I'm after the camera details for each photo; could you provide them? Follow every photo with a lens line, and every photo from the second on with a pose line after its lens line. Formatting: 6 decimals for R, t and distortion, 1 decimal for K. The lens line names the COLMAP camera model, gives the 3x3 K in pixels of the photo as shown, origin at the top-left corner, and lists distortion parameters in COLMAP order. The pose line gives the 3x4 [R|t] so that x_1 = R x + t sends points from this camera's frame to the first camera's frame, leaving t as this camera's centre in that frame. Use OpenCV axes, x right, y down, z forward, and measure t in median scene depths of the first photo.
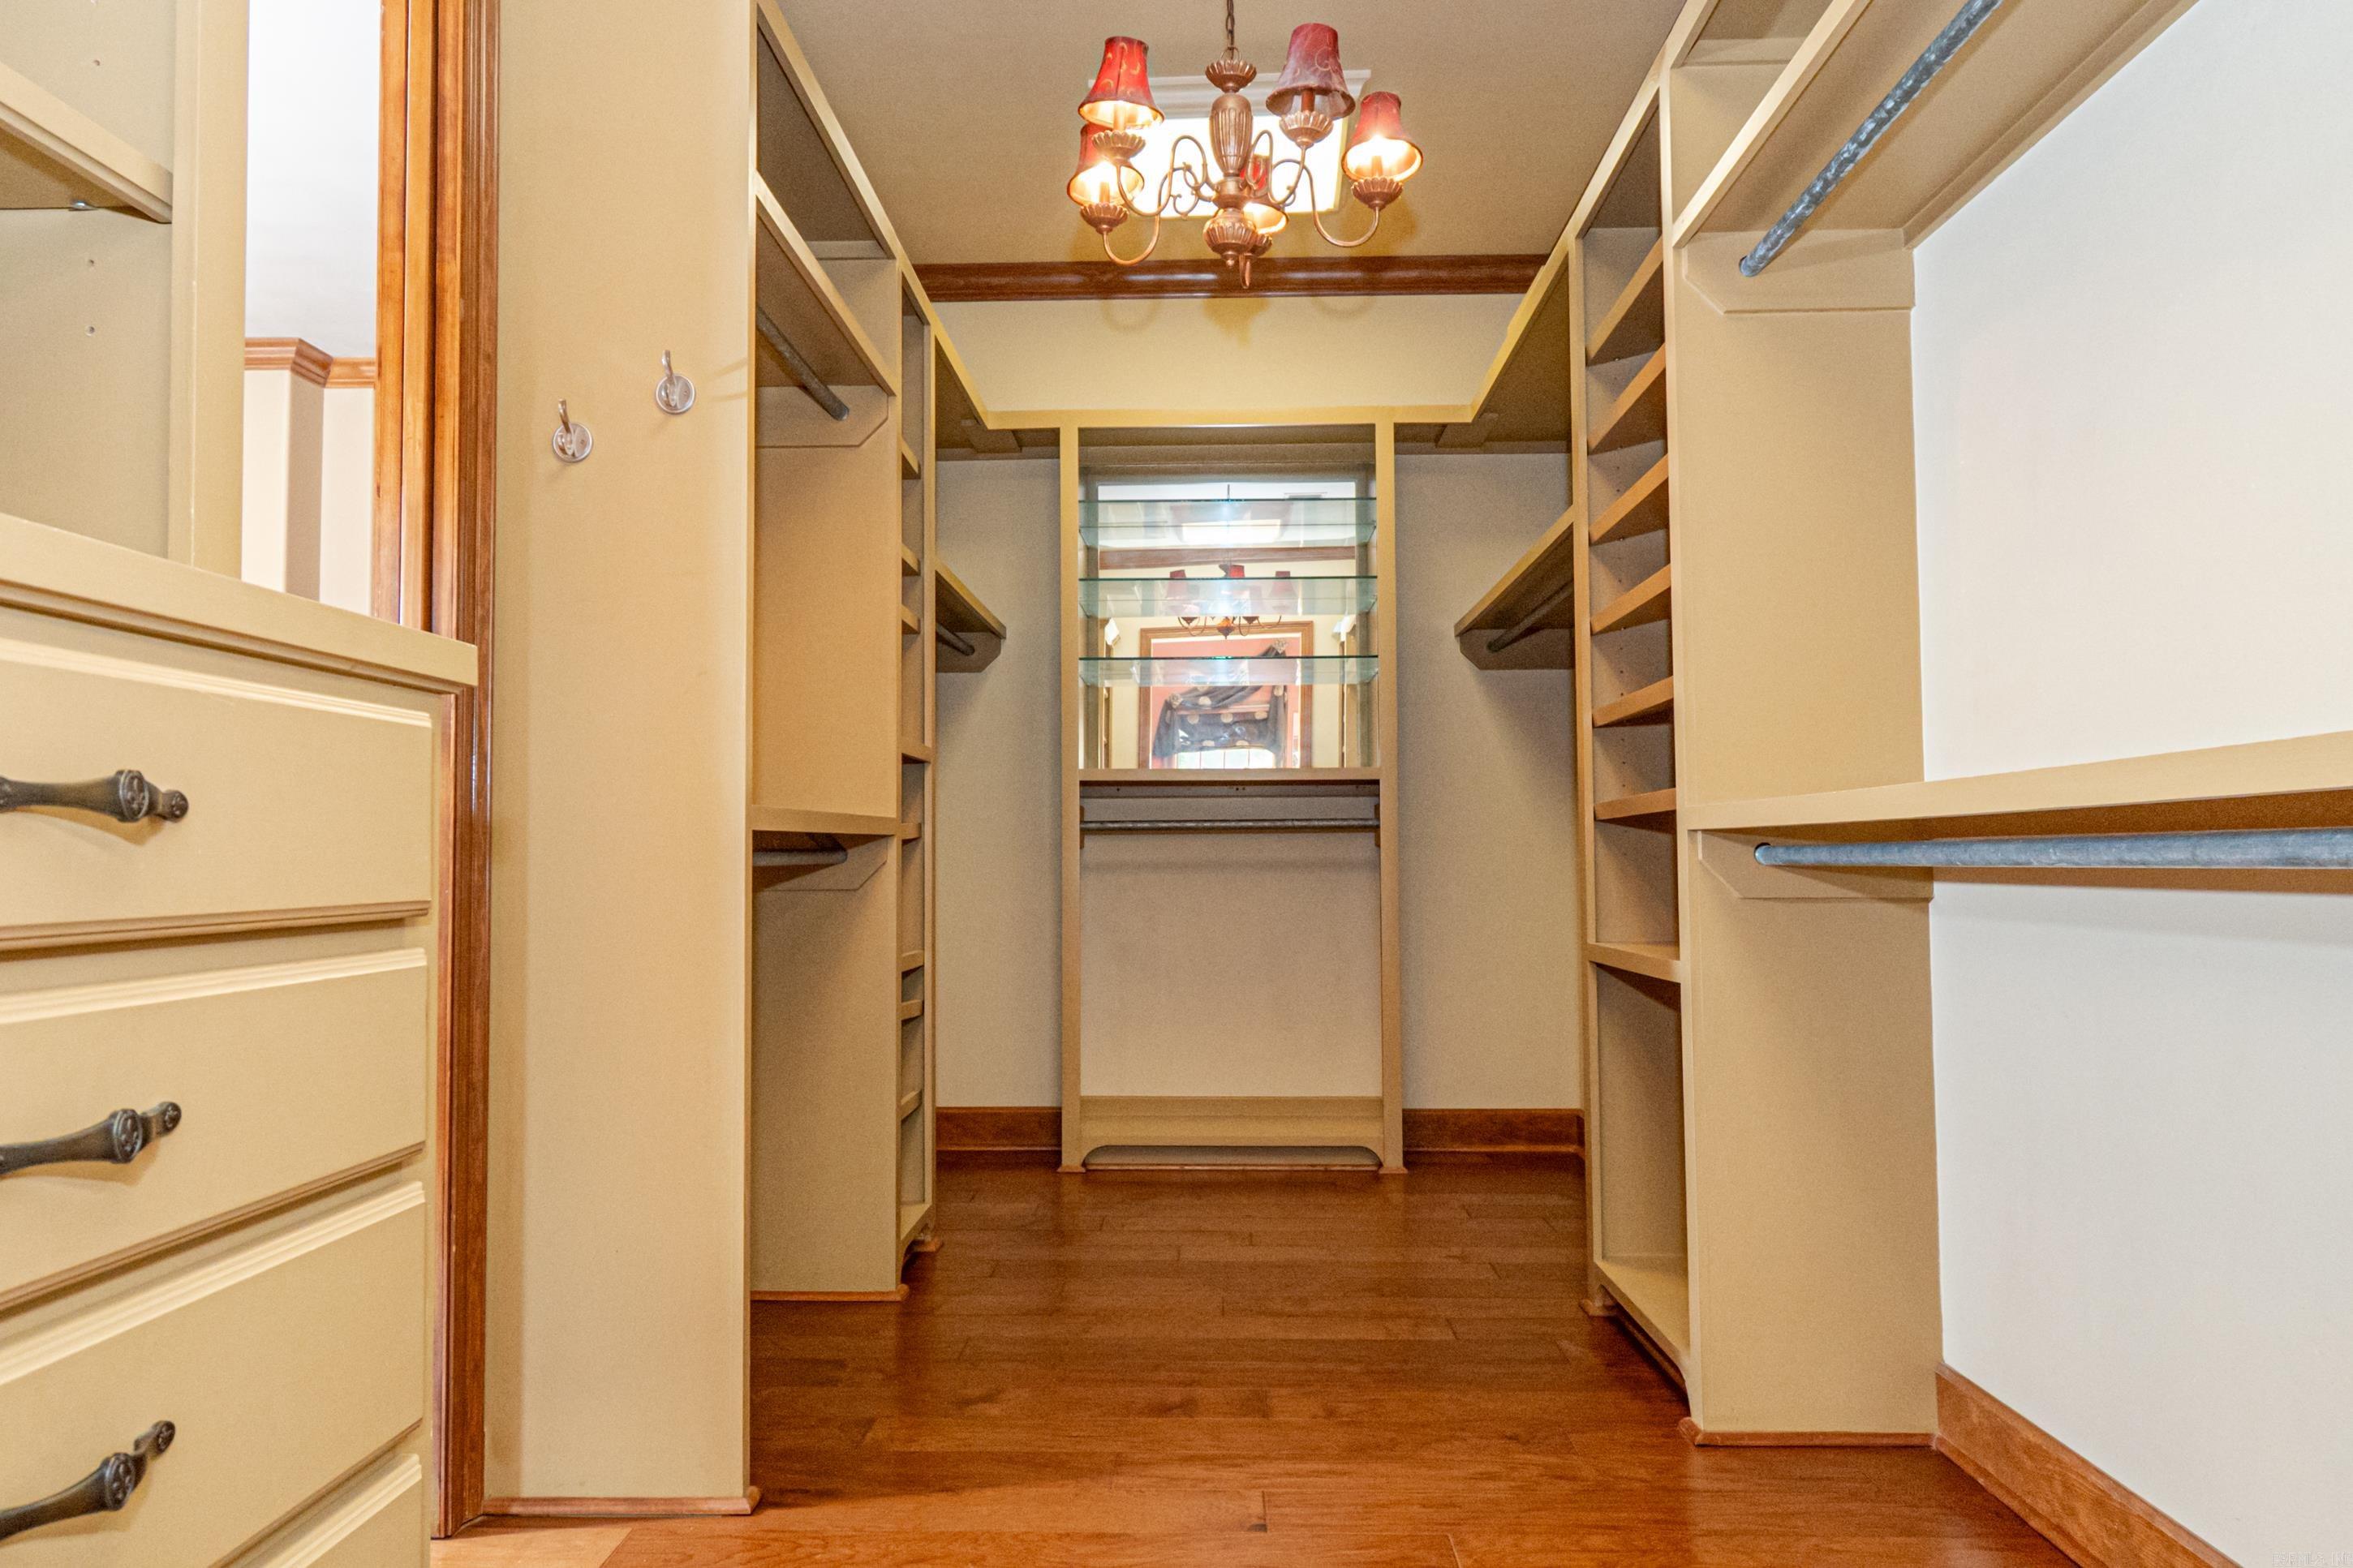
lens RADIAL K [[1494.3, 0, 1176.5], [0, 1494.3, 788.1], [0, 0, 1]] dist [-0.002401, -0.000228]
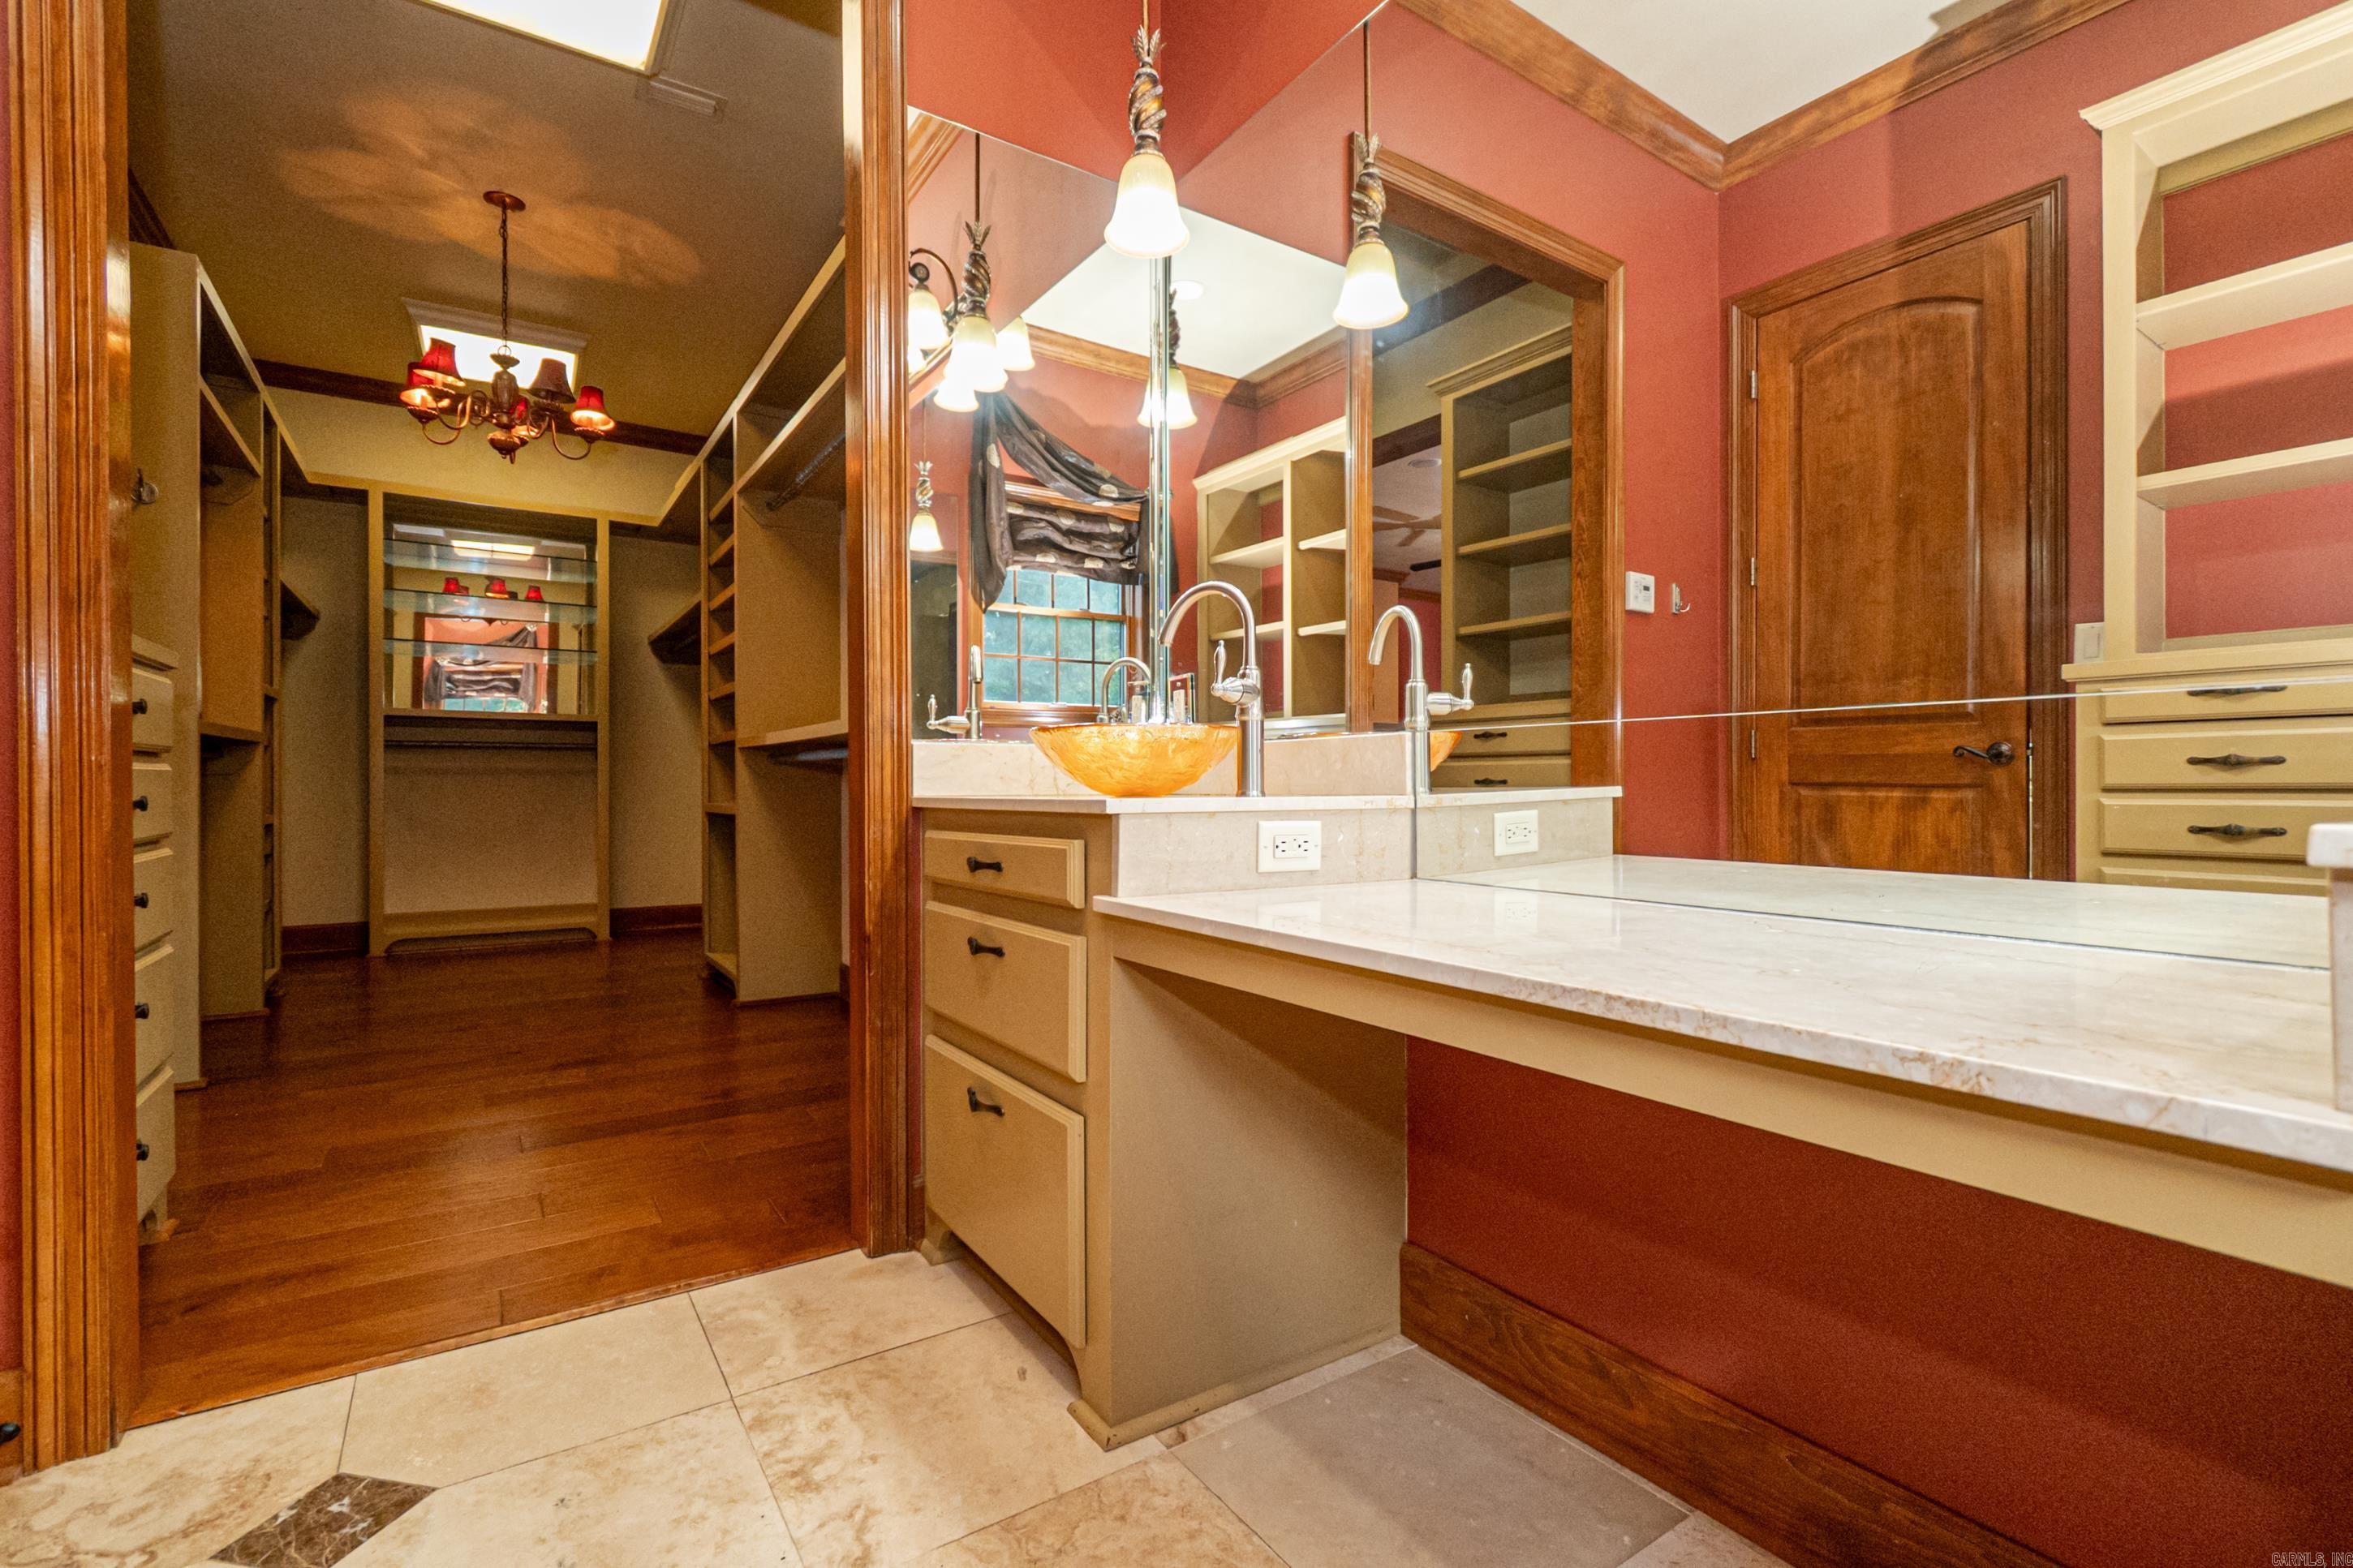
lens RADIAL K [[1042.5, 0, 1185.8], [0, 1042.5, 787.3], [0, 0, 1]] dist [-0.000282, -0.000753]
pose [[0.808338, 0.003720, 0.588707, -0.029114], [-0.030082, 0.998935, 0.034992, 0.006766], [-0.587949, -0.045995, 0.807589, -0.428130]]
